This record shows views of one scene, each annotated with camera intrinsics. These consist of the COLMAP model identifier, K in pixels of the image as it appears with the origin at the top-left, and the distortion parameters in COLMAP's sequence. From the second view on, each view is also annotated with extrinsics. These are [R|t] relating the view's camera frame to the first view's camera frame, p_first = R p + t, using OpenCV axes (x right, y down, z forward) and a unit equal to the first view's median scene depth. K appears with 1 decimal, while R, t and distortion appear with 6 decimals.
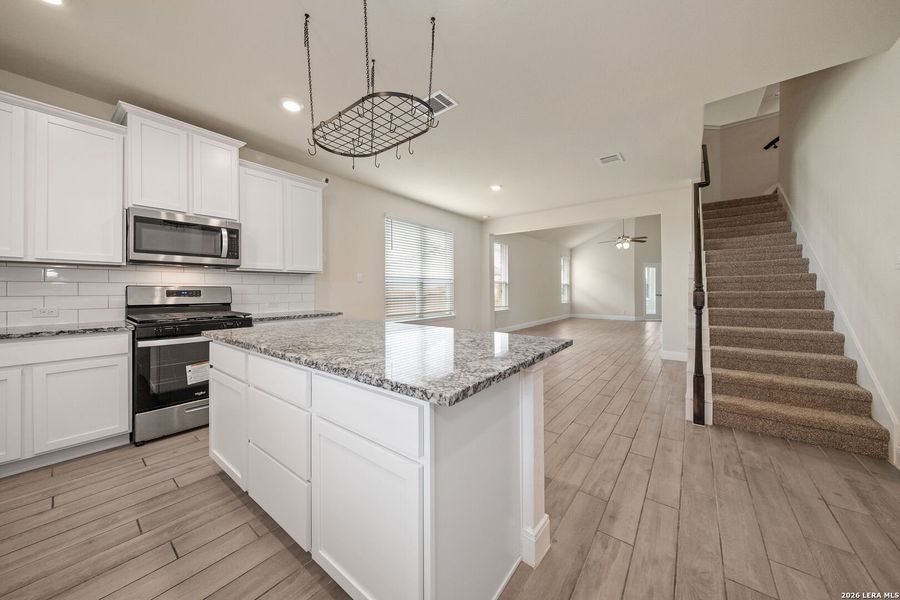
lens RADIAL K [[309.5, 0, 453.6], [0, 309.5, 287.3], [0, 0, 1]] dist [0.000229, -0.000112]
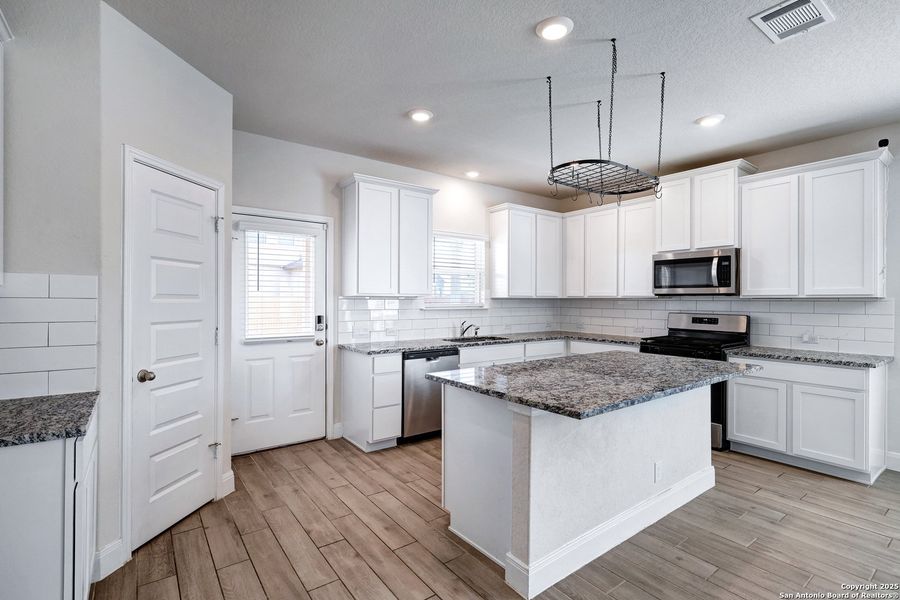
lens RADIAL K [[433.3, 0, 447.6], [0, 433.3, 297.5], [0, 0, 1]] dist [0.003674, 0.001637]
pose [[-0.277503, -0.001921, -0.960723, 1.206217], [0.000580, 0.999997, -0.002167, -0.083789], [0.960724, -0.001159, -0.277502, 0.801503]]
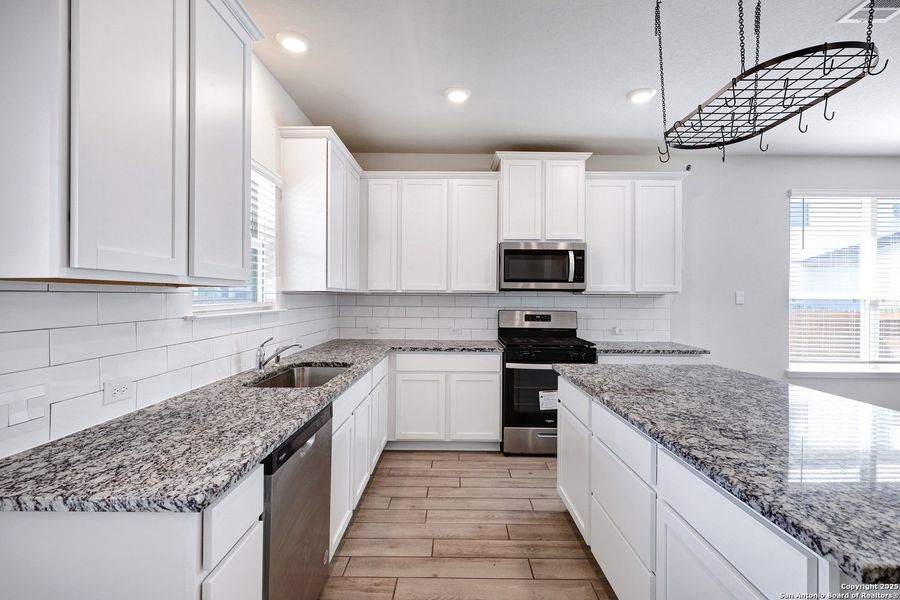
lens RADIAL K [[414.7, 0, 454.5], [0, 414.7, 297.6], [0, 0, 1]] dist [-0.002851, 0.001466]
pose [[0.613360, 0.010229, -0.789737, 0.054145], [-0.005630, 0.999947, 0.008579, -0.081582], [0.789783, -0.000816, 0.613386, -0.075807]]
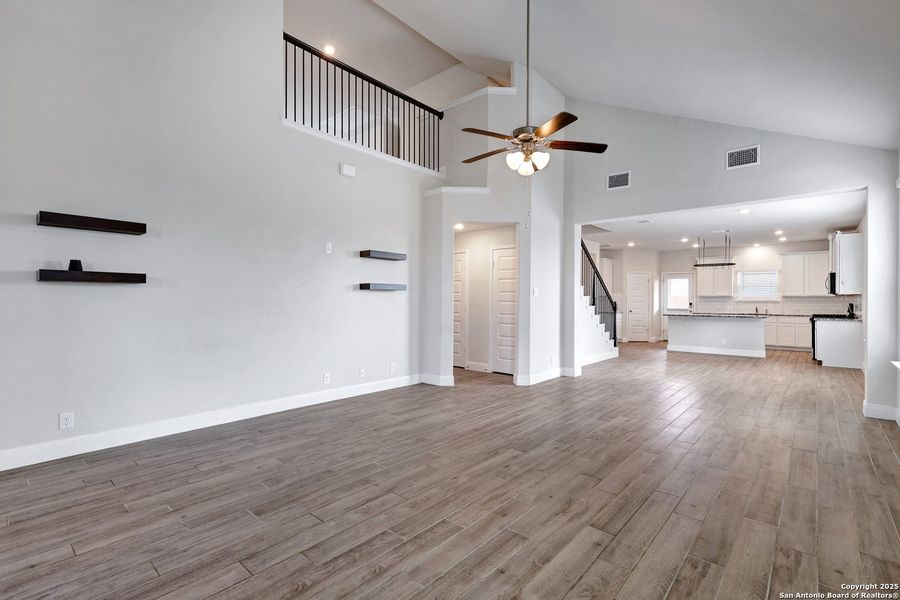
lens RADIAL K [[414.7, 0, 452.3], [0, 414.7, 297.6], [0, 0, 1]] dist [-0.002851, 0.001466]
pose [[-0.997971, -0.001374, 0.063658, 2.546993], [-0.002105, 0.999932, -0.011431, -0.003215], [-0.063638, -0.011542, -0.997906, 5.992615]]
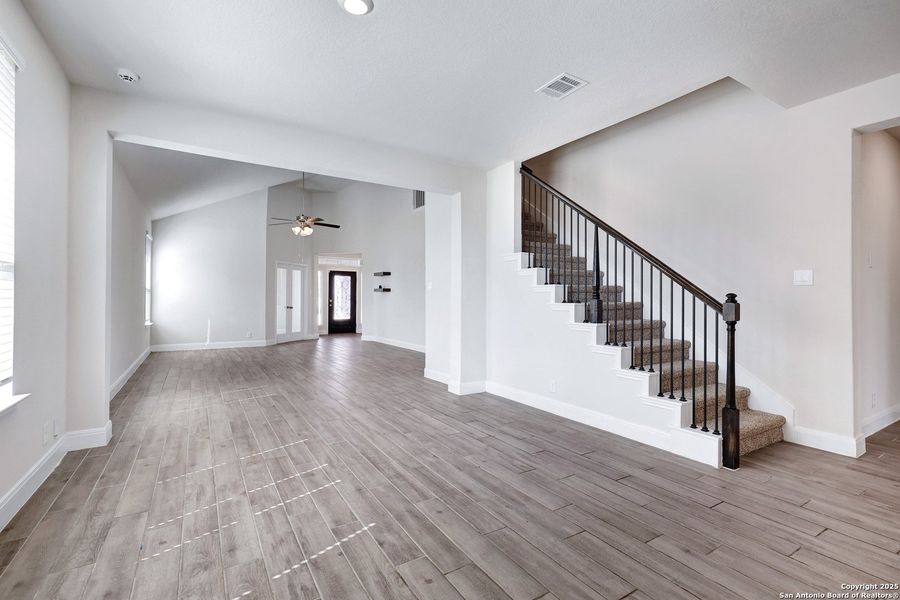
lens RADIAL K [[414.7, 0, 455.1], [0, 414.7, 299.2], [0, 0, 1]] dist [-0.002851, 0.001466]
pose [[0.347183, 0.006859, 0.937772, -0.614276], [-0.011228, 0.999932, -0.003157, 0.022663], [-0.937730, -0.009434, 0.347236, 1.733137]]
